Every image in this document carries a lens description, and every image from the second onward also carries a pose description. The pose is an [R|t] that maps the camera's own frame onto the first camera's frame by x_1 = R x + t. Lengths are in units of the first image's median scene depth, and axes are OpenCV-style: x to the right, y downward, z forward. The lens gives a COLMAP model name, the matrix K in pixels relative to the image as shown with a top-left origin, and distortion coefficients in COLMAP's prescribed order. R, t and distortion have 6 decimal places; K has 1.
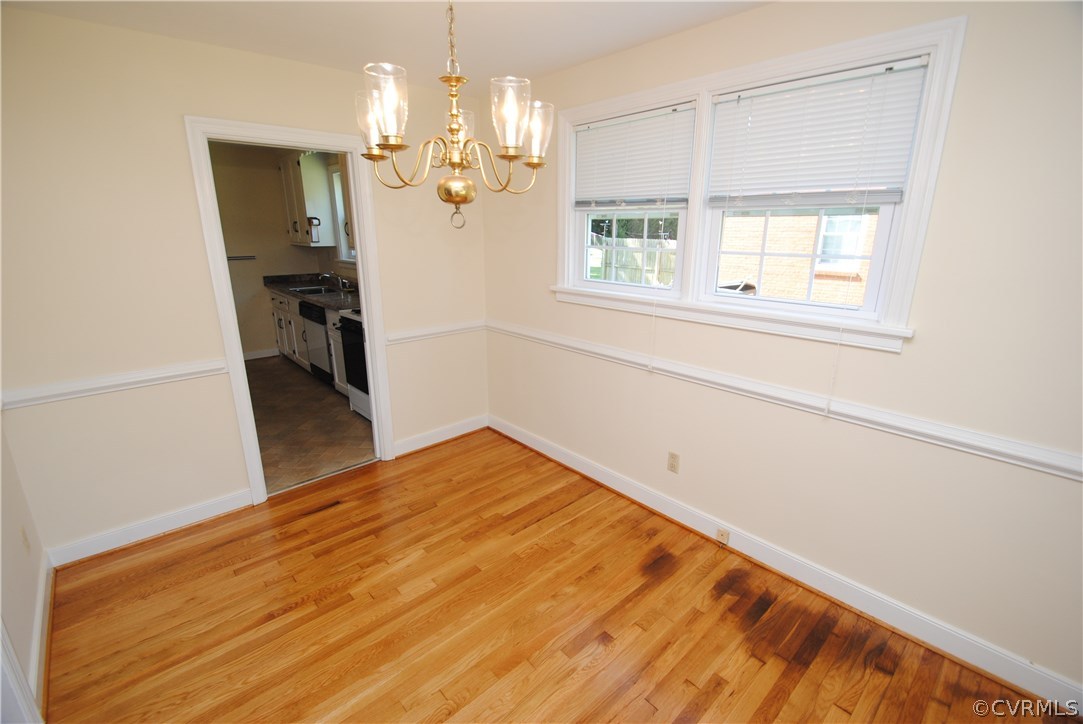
lens RADIAL K [[476.8, 0, 538.5], [0, 476.8, 363.6], [0, 0, 1]] dist [0.009223, -0.019397]
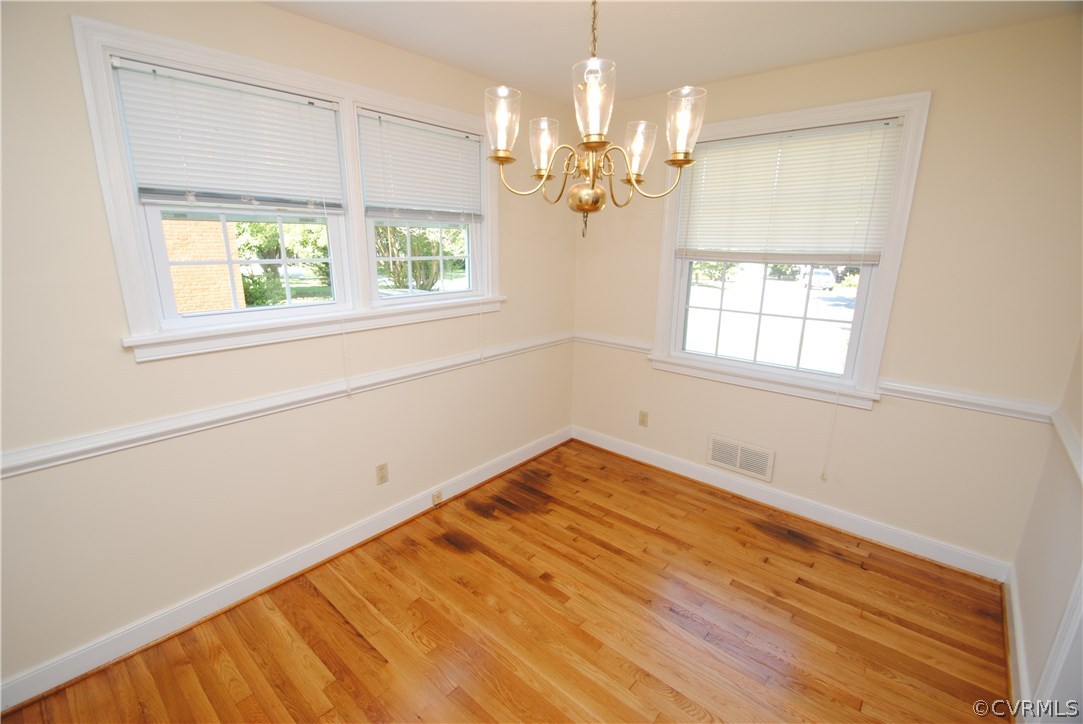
lens RADIAL K [[476.8, 0, 538.5], [0, 476.8, 363.6], [0, 0, 1]] dist [0.009223, -0.019397]
pose [[-0.118907, -0.250451, 0.960799, -0.760319], [0.258304, 0.926544, 0.273489, -0.223036], [-0.958718, 0.280698, -0.045480, 0.796625]]
